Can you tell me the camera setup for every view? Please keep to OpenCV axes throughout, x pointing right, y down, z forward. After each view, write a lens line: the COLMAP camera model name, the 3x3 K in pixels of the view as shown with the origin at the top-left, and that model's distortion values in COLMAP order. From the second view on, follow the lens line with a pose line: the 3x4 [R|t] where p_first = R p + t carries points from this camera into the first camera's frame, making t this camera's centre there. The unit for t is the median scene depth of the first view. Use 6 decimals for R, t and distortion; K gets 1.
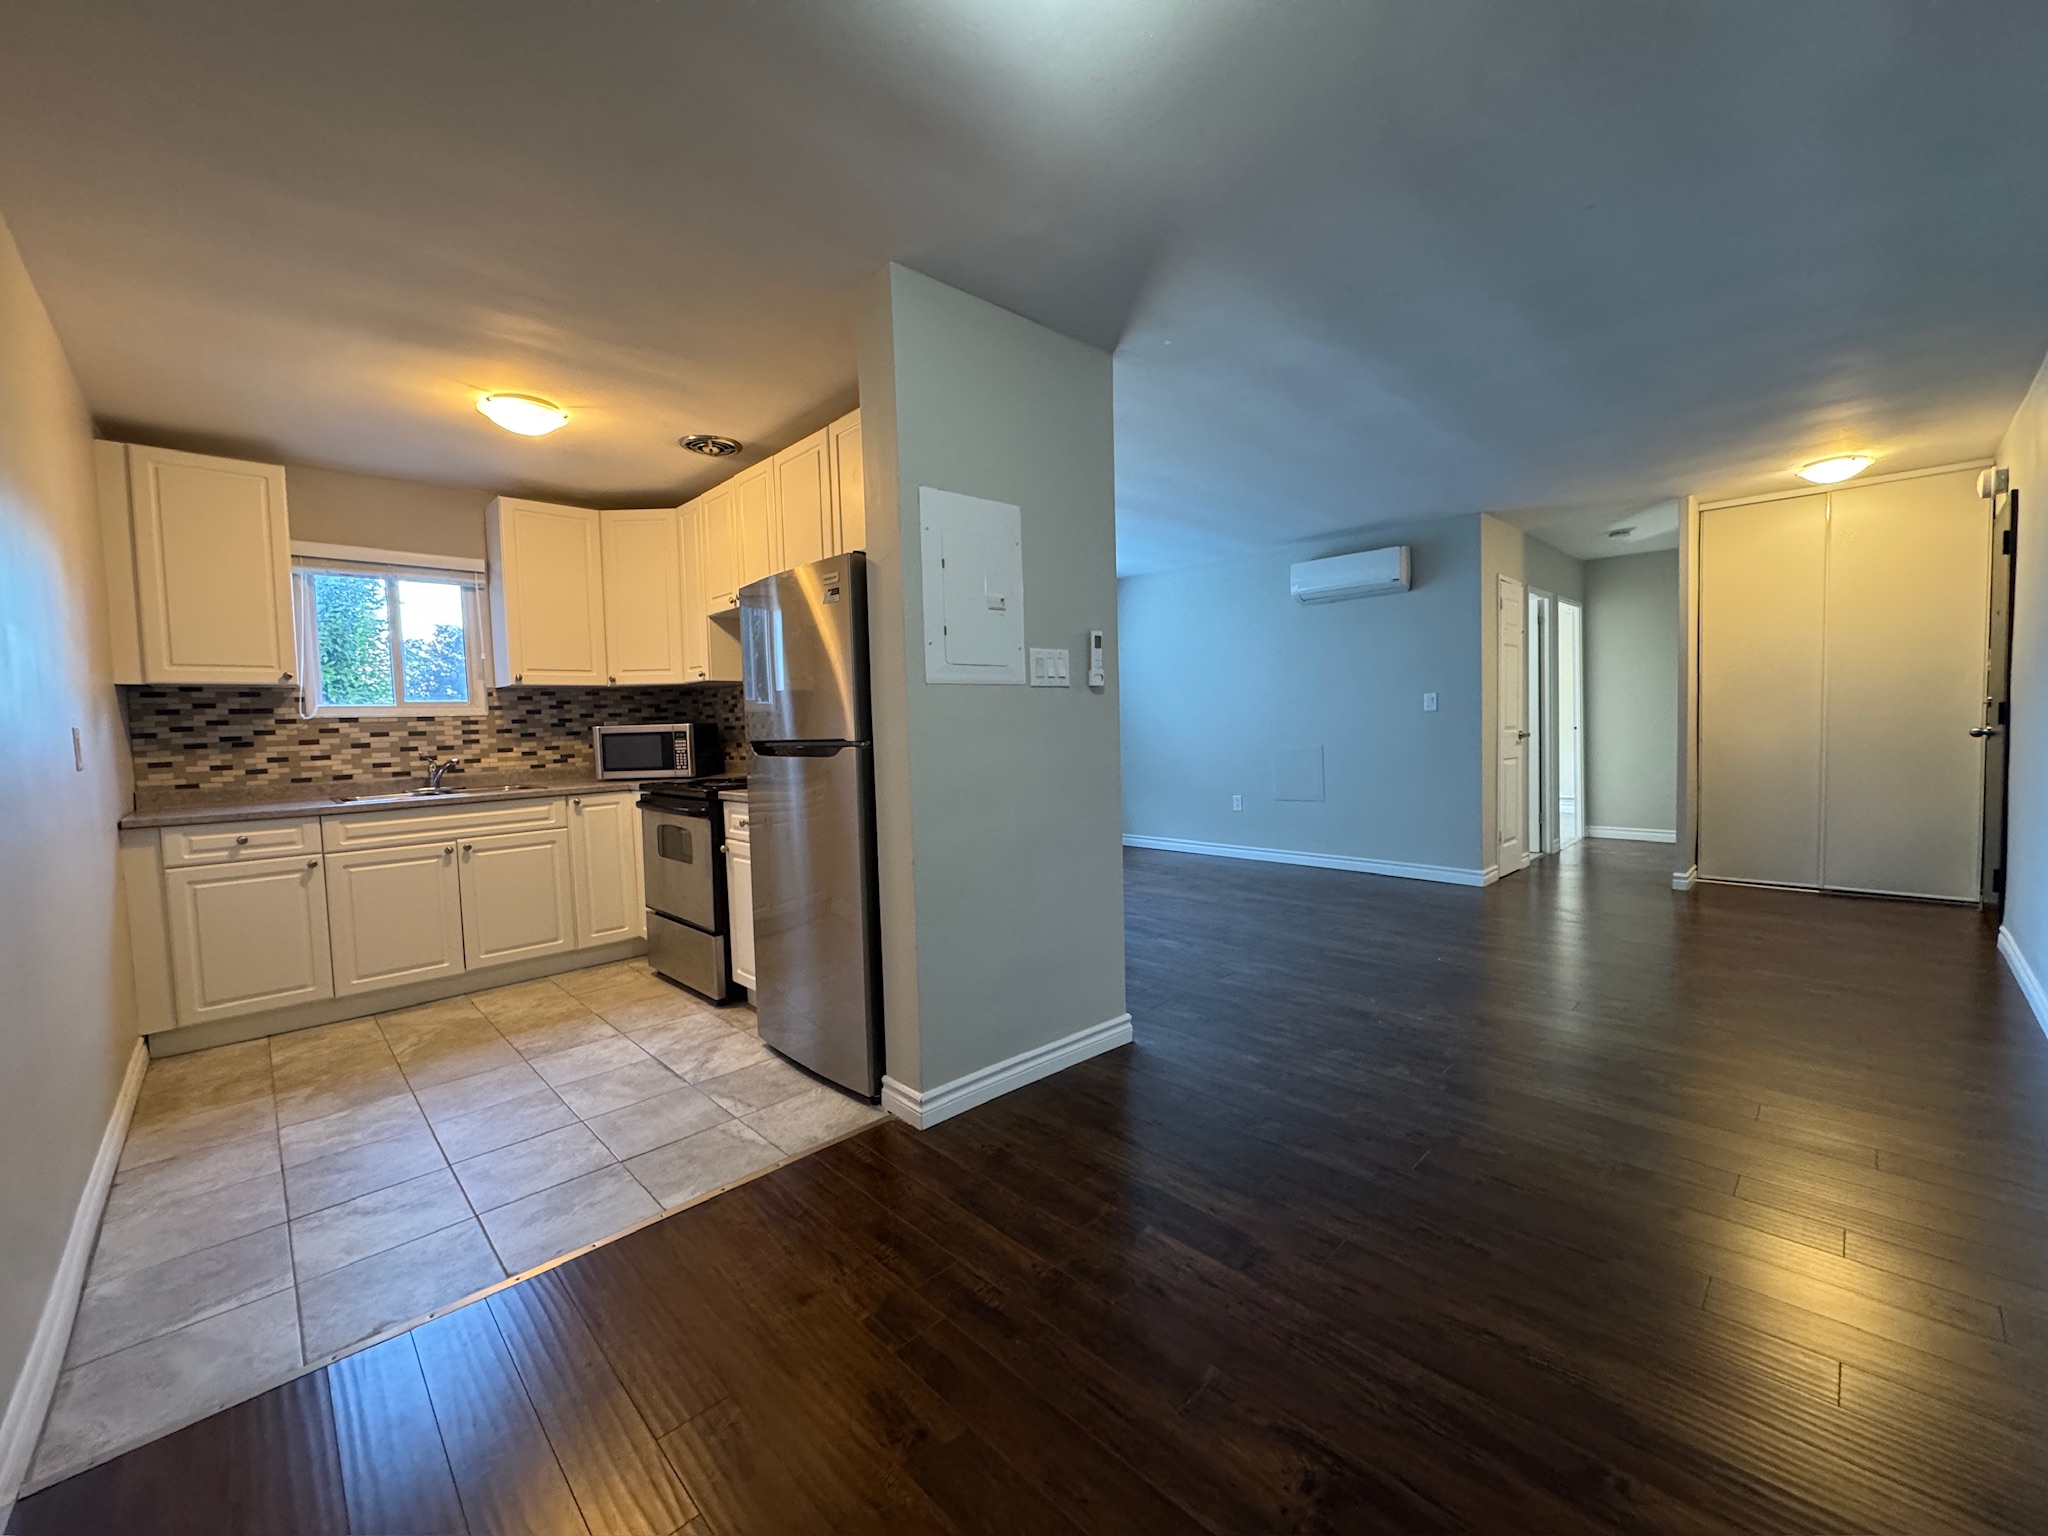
lens RADIAL K [[814.0, 0, 1014.6], [0, 814.0, 770.8], [0, 0, 1]] dist [-0.002505, 0.000184]
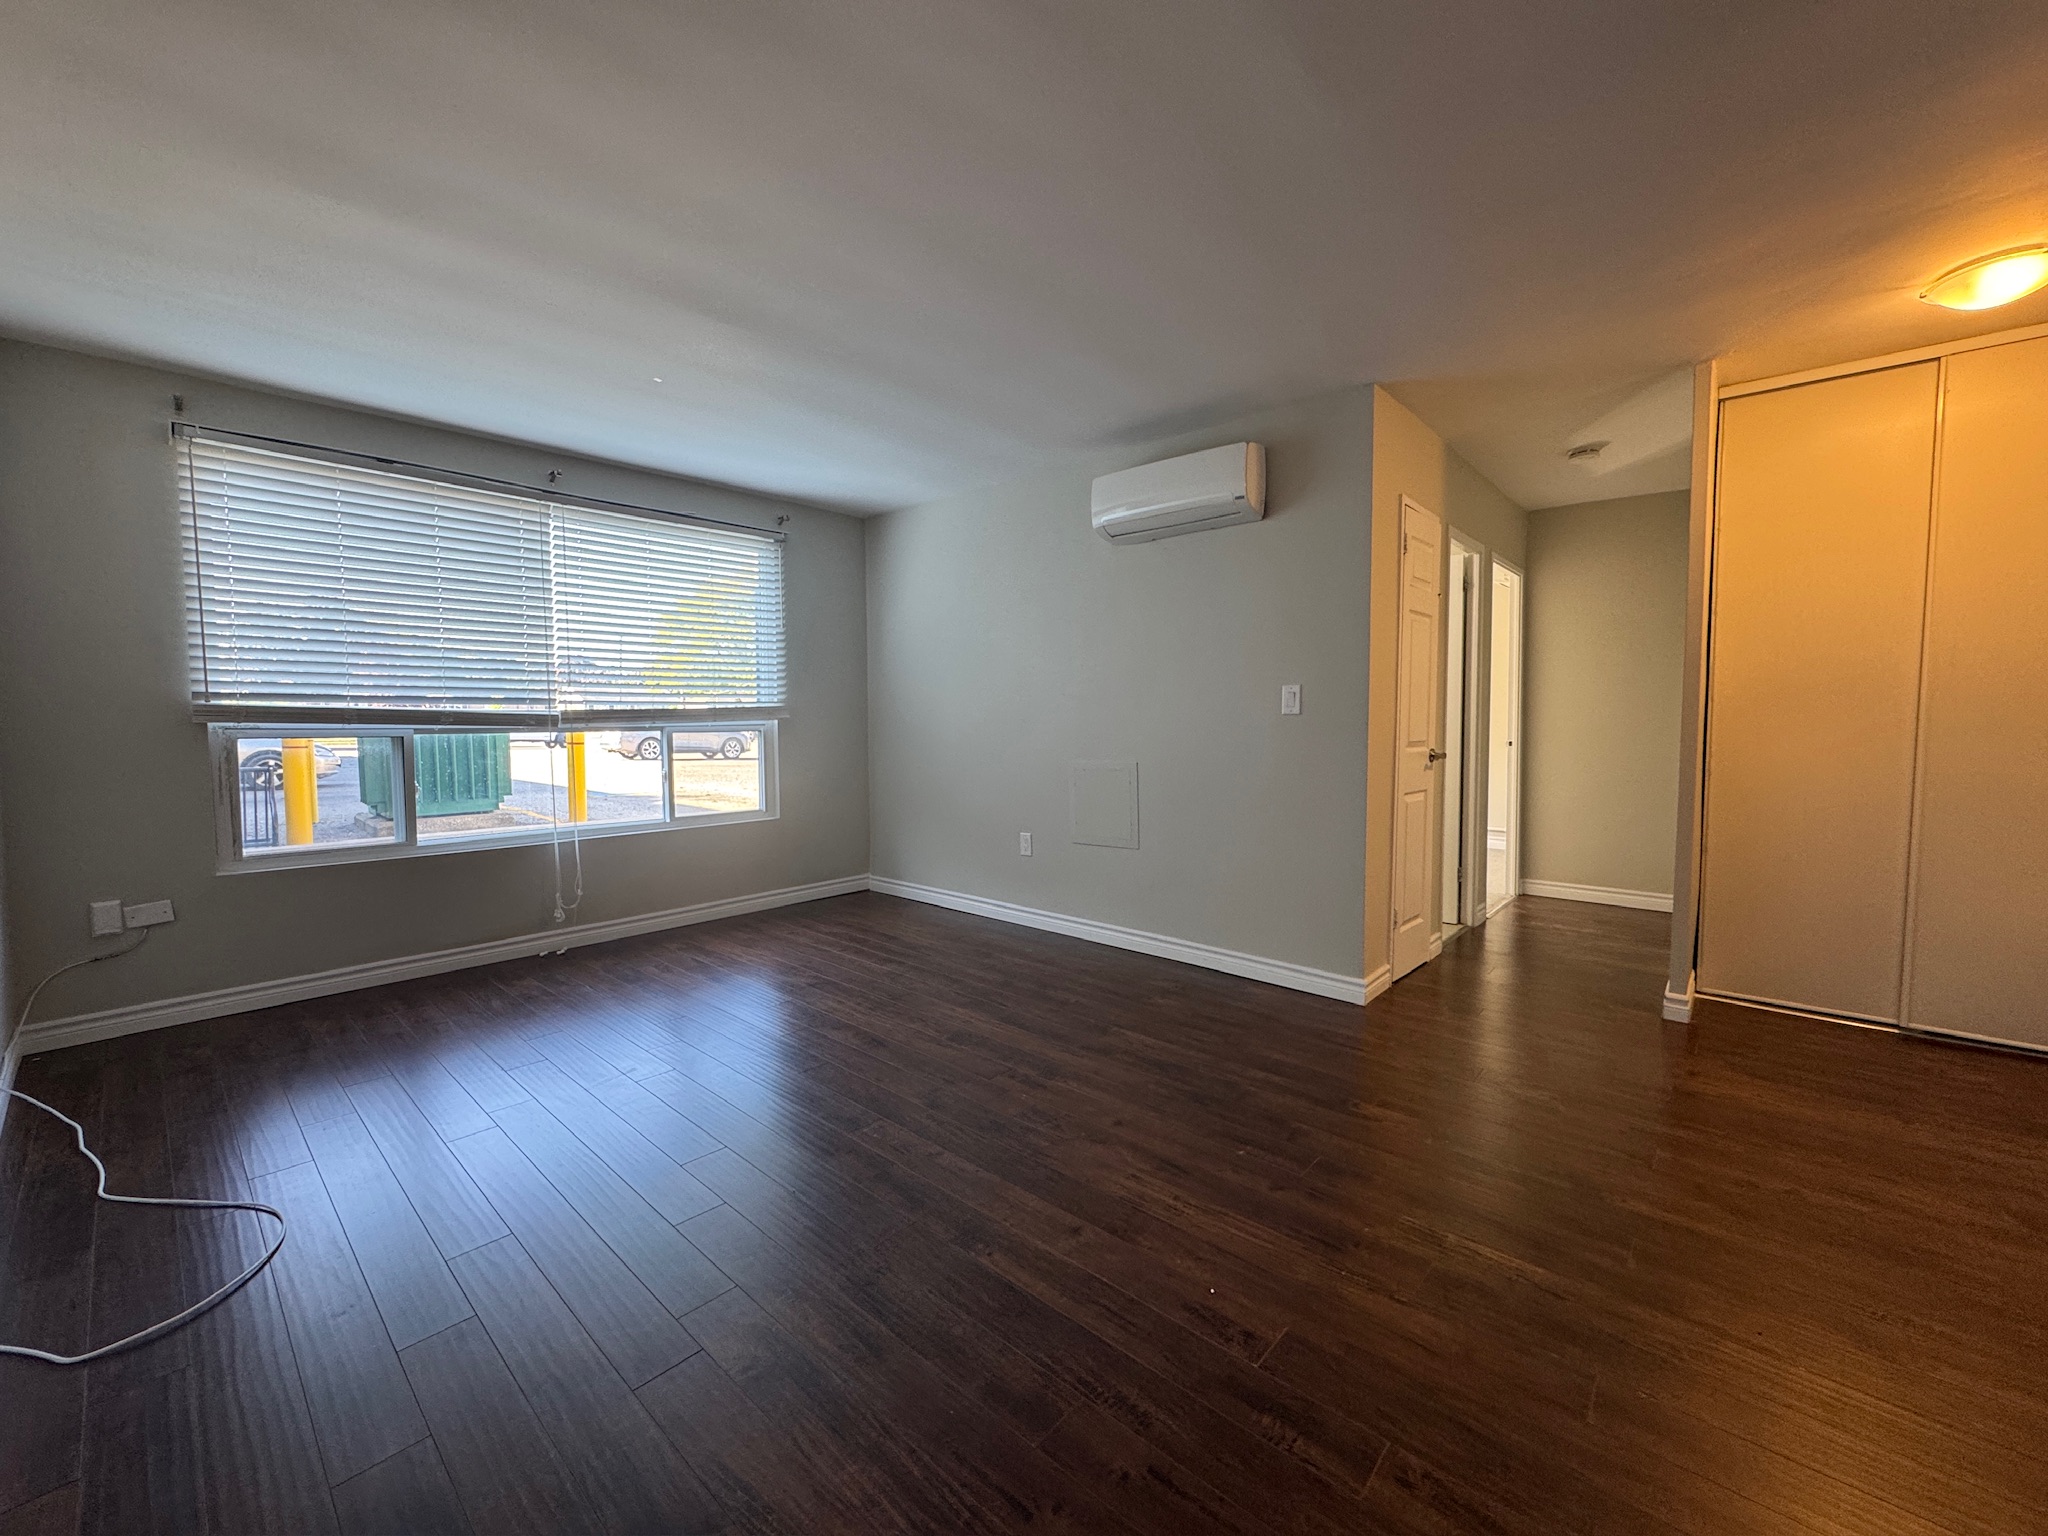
lens RADIAL K [[814.0, 0, 1022.1], [0, 814.0, 769.5], [0, 0, 1]] dist [-0.002505, 0.000184]
pose [[0.997165, 0.022773, 0.071719, 0.253591], [-0.023104, 0.999726, 0.003794, -0.027874], [-0.071613, -0.005440, 0.997418, 0.382363]]
